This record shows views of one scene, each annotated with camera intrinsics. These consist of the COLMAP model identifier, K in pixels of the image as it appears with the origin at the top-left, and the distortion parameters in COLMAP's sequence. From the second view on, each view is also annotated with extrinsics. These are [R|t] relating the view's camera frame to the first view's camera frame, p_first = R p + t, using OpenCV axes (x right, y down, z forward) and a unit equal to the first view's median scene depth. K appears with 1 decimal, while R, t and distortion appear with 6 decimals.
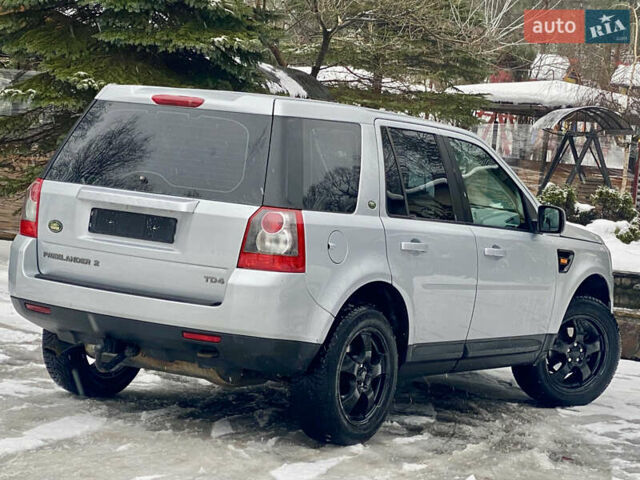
lens RADIAL K [[1755.5, 0, 353.5], [0, 1755.5, 248.6], [0, 0, 1]] dist [0.329098, 0.000000]
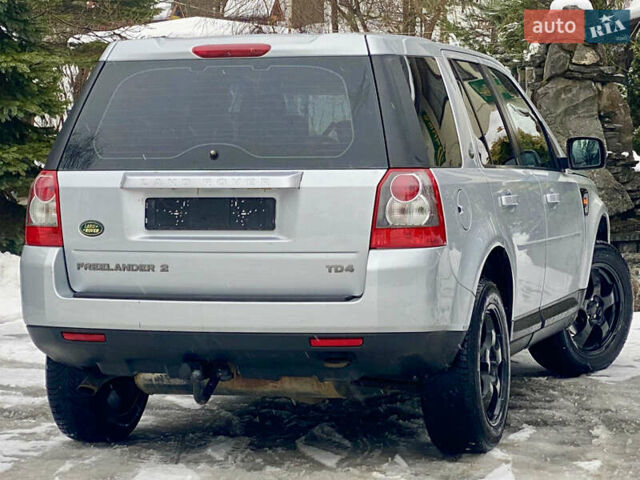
lens RADIAL K [[1964.5, 0, 315.6], [0, 1964.5, 240.0], [0, 0, 1]] dist [0.274622, 0.000000]
pose [[0.959760, -0.124425, 0.251754, -0.292780], [0.121371, 0.992221, 0.027686, -0.019569], [-0.253241, 0.003983, 0.967395, 0.141431]]
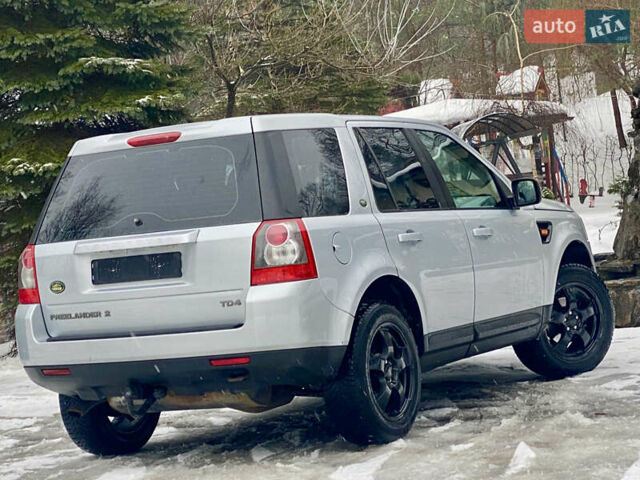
lens RADIAL K [[1755.5, 0, 335.5], [0, 1755.5, 253.7], [0, 0, 1]] dist [0.329098, 0.000000]
pose [[0.978267, -0.200167, 0.054102, -0.065475], [0.202023, 0.978881, -0.031280, 0.031754], [-0.046699, 0.041530, 0.998045, -0.000893]]
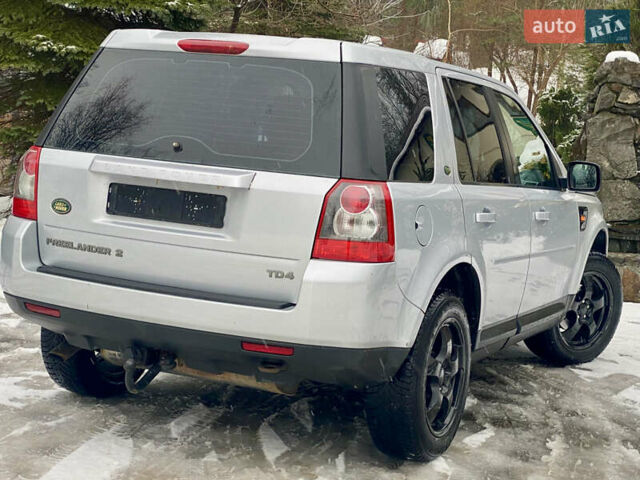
lens RADIAL K [[1152.0, 0, 326.1], [0, 1152.0, 229.6], [0, 0, 1]] dist [0.225780, 0.000000]
pose [[0.992666, -0.029114, 0.117335, -0.111908], [0.023459, 0.998509, 0.049292, -0.025319], [-0.118595, -0.046178, 0.991868, 0.464646]]
